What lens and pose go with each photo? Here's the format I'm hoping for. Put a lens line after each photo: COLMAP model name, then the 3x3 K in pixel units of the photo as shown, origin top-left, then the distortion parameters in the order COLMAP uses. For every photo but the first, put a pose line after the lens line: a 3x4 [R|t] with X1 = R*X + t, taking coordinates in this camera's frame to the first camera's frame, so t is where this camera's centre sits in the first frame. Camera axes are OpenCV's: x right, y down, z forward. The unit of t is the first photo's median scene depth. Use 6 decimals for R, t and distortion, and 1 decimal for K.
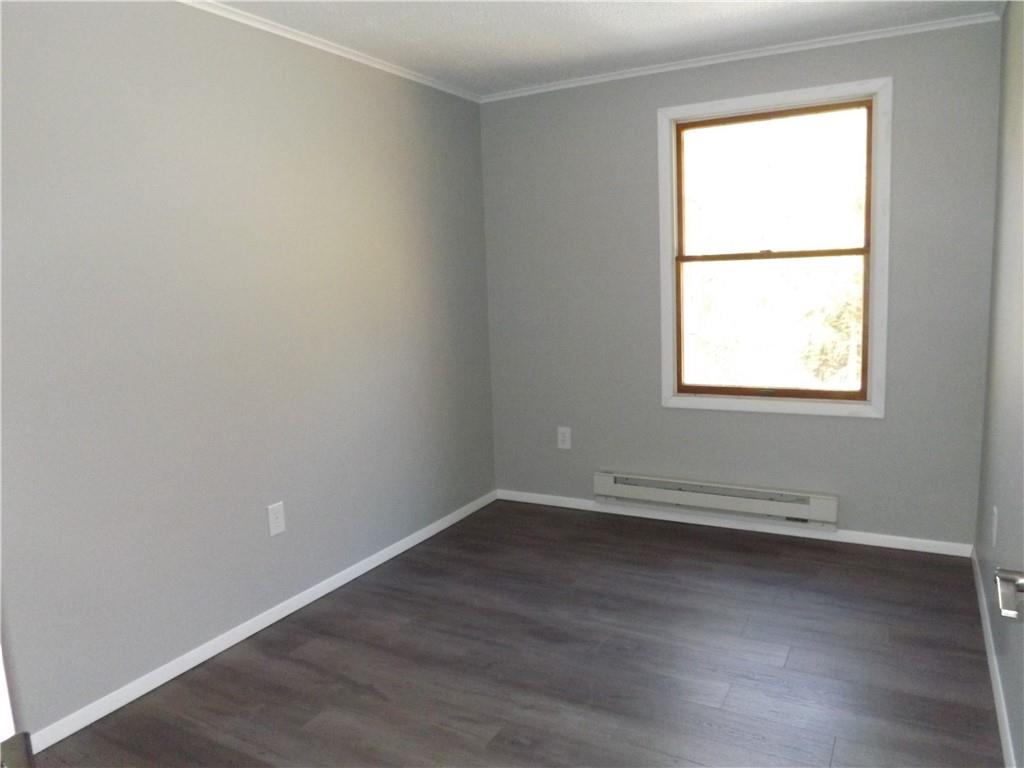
lens RADIAL K [[726.9, 0, 505.9], [0, 726.9, 384.2], [0, 0, 1]] dist [-0.051702, 0.000722]
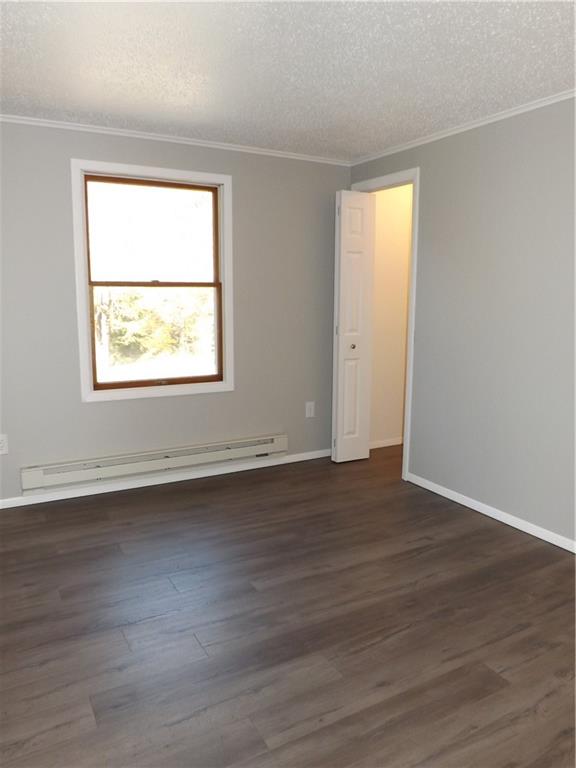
lens RADIAL K [[557.9, 0, 287.1], [0, 557.9, 375.7], [0, 0, 1]] dist [0.001906, 0.000885]
pose [[0.523828, -0.084434, 0.847629, -0.460969], [0.095983, 0.994589, 0.039756, -0.021786], [-0.846399, 0.060533, 0.529097, 0.234314]]
